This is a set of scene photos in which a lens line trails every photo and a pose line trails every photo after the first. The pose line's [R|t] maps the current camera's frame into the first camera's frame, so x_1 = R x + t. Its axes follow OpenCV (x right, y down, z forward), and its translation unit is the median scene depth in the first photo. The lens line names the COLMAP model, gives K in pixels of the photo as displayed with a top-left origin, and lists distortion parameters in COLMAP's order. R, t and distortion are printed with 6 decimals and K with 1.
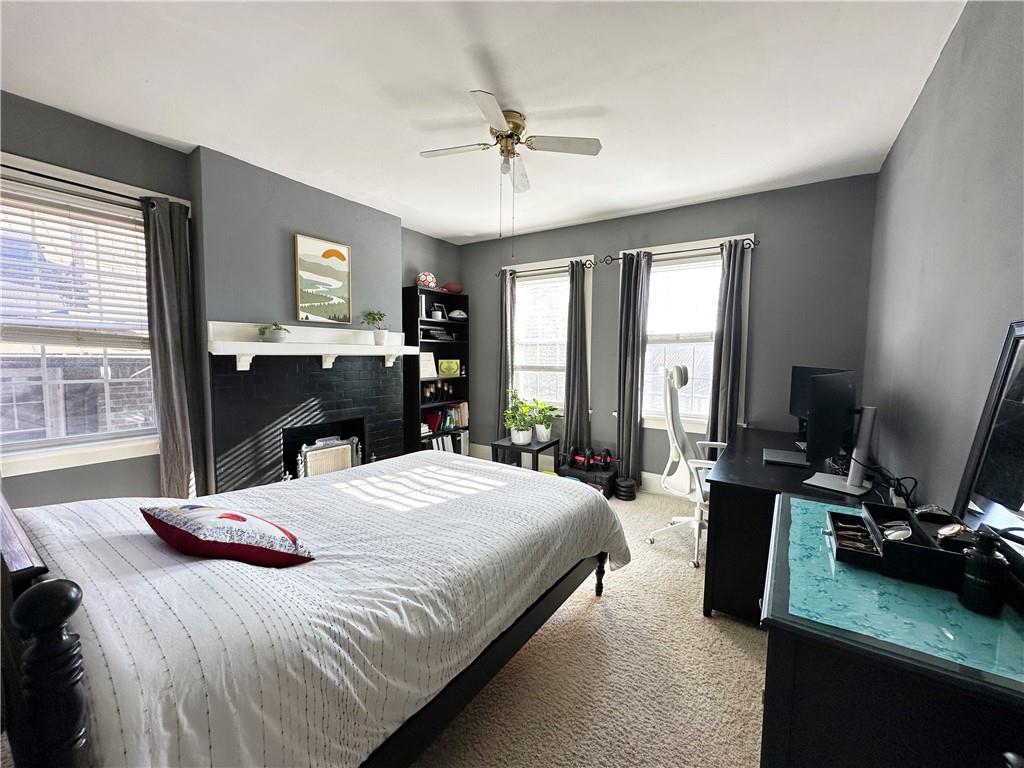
lens RADIAL K [[409.2, 0, 514.5], [0, 409.2, 383.6], [0, 0, 1]] dist [-0.001201, -0.000942]
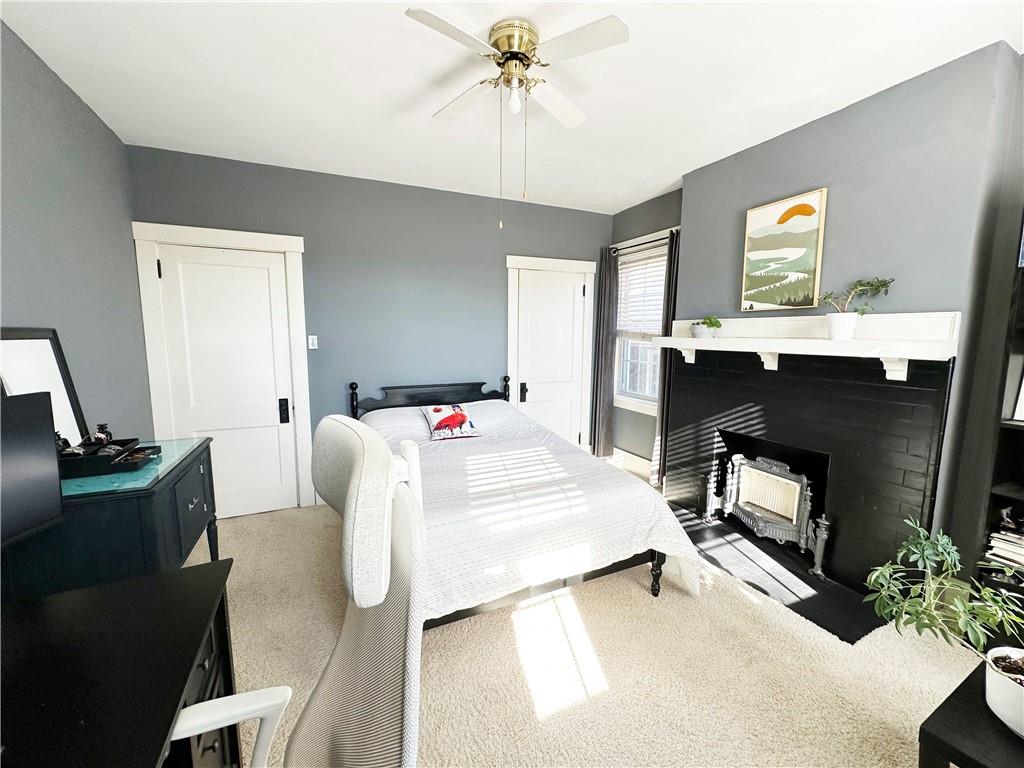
lens RADIAL K [[409.2, 0, 515.9], [0, 409.2, 385.3], [0, 0, 1]] dist [-0.001201, -0.000942]
pose [[-0.518305, 0.095202, -0.849880, 0.462673], [-0.073377, 0.985169, 0.155107, -0.096238], [0.852042, 0.142755, -0.503632, 1.017378]]
